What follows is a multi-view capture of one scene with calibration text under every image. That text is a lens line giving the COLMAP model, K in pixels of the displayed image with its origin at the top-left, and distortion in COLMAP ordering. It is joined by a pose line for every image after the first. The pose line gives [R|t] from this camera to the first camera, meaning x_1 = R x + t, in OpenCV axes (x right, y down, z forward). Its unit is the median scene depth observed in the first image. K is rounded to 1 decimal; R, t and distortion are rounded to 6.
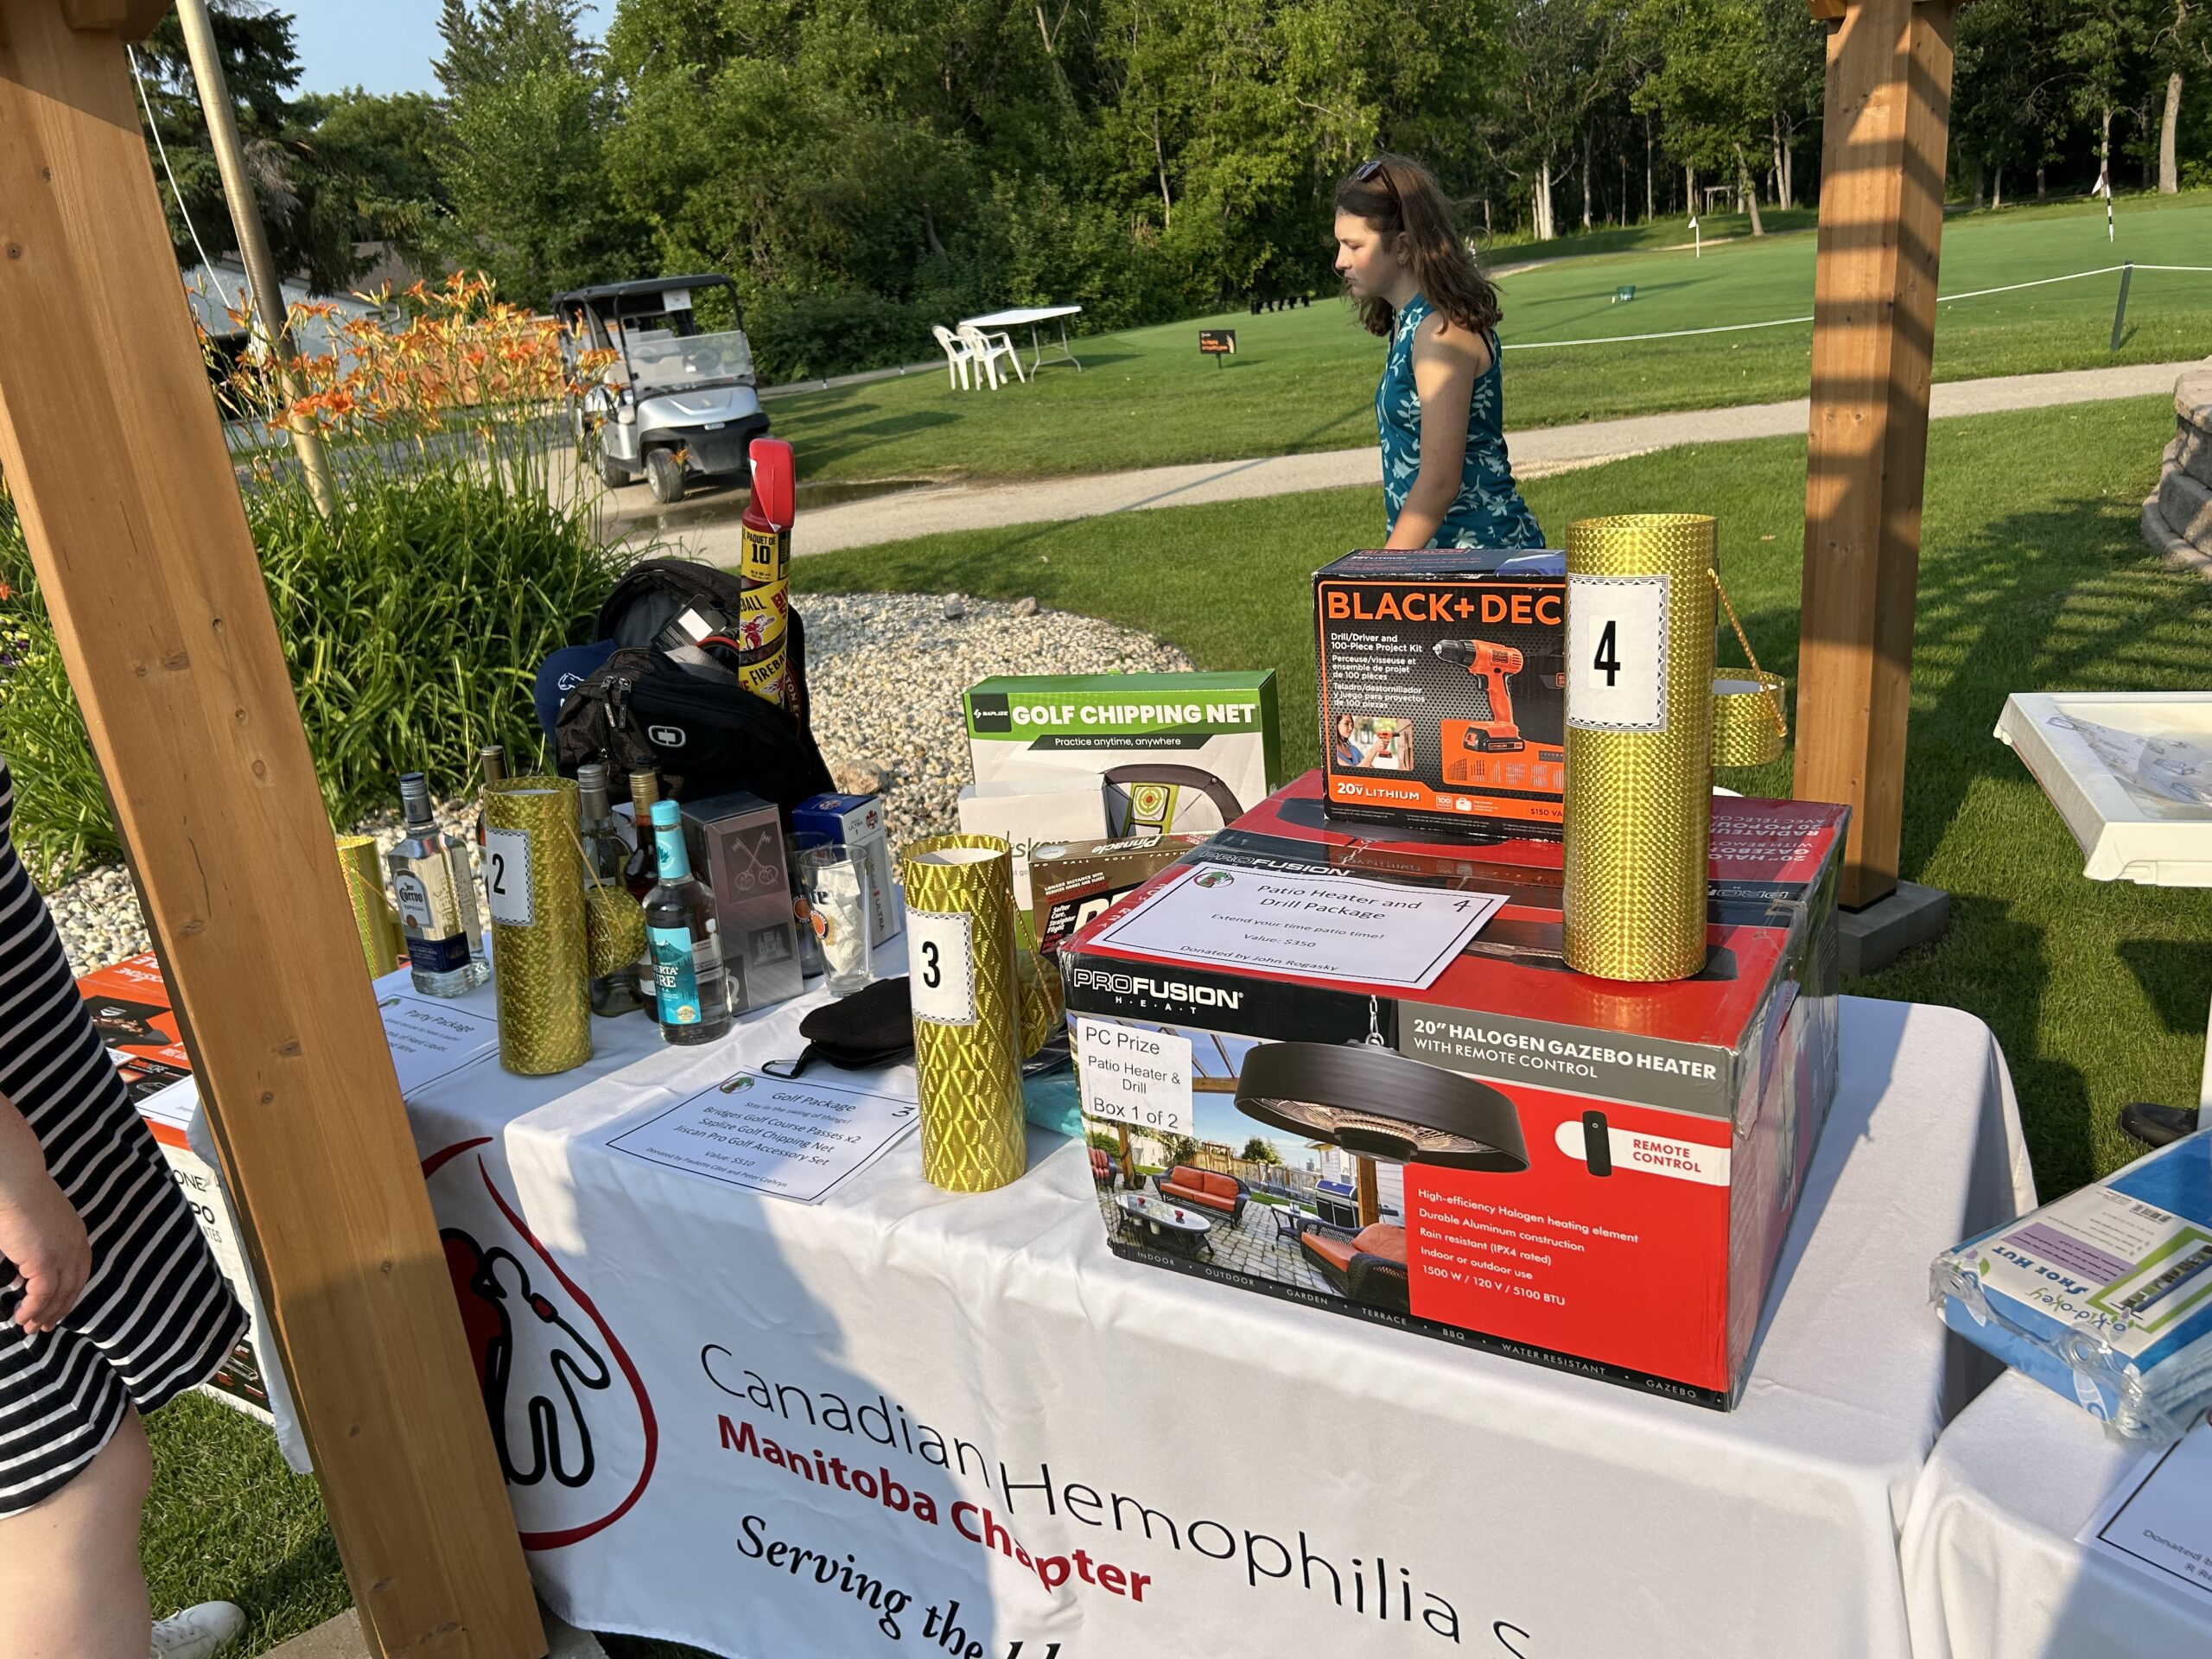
lens RADIAL K [[1668.7, 0, 1166.6], [0, 1668.7, 822.8], [0, 0, 1]] dist [0.060680, -0.069389]
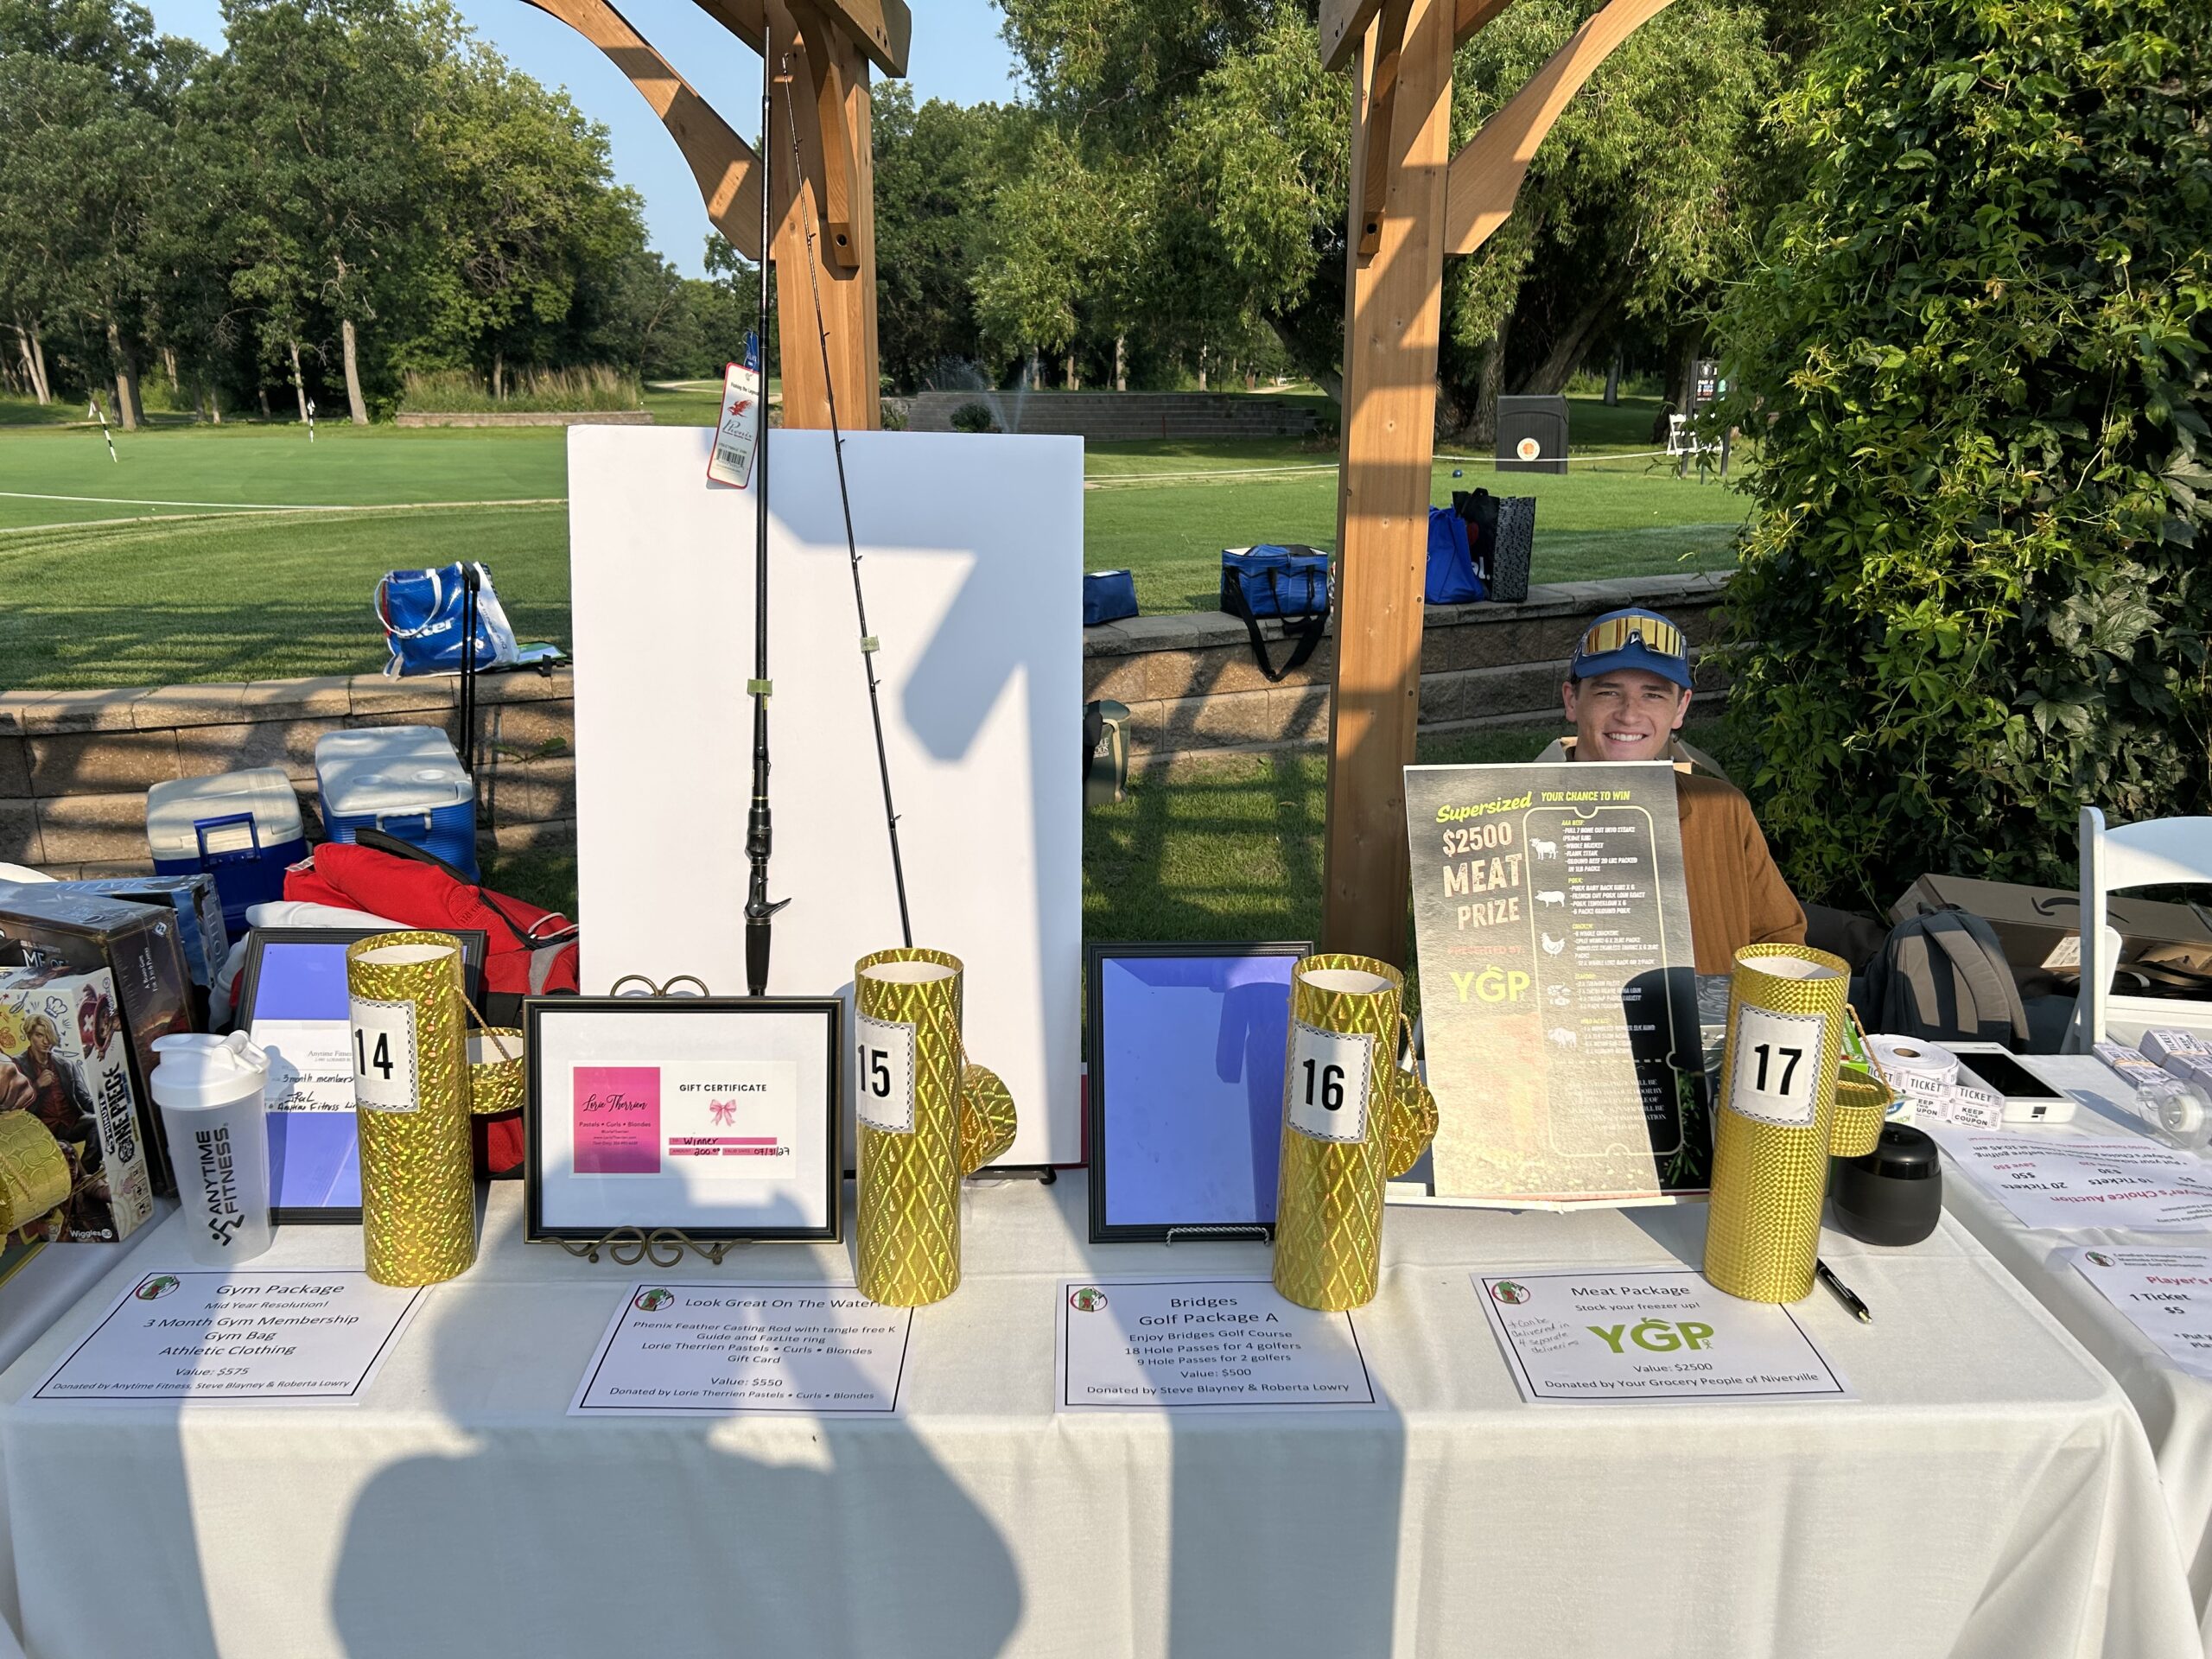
lens RADIAL K [[1657.1, 0, 1118.1], [0, 1657.1, 839.8], [0, 0, 1]] dist [0.057815, -0.058360]
pose [[0.662766, -0.099014, 0.742252, 0.064816], [0.174927, 0.984267, -0.024896, 0.019708], [-0.728109, 0.146340, 0.669658, -0.082181]]
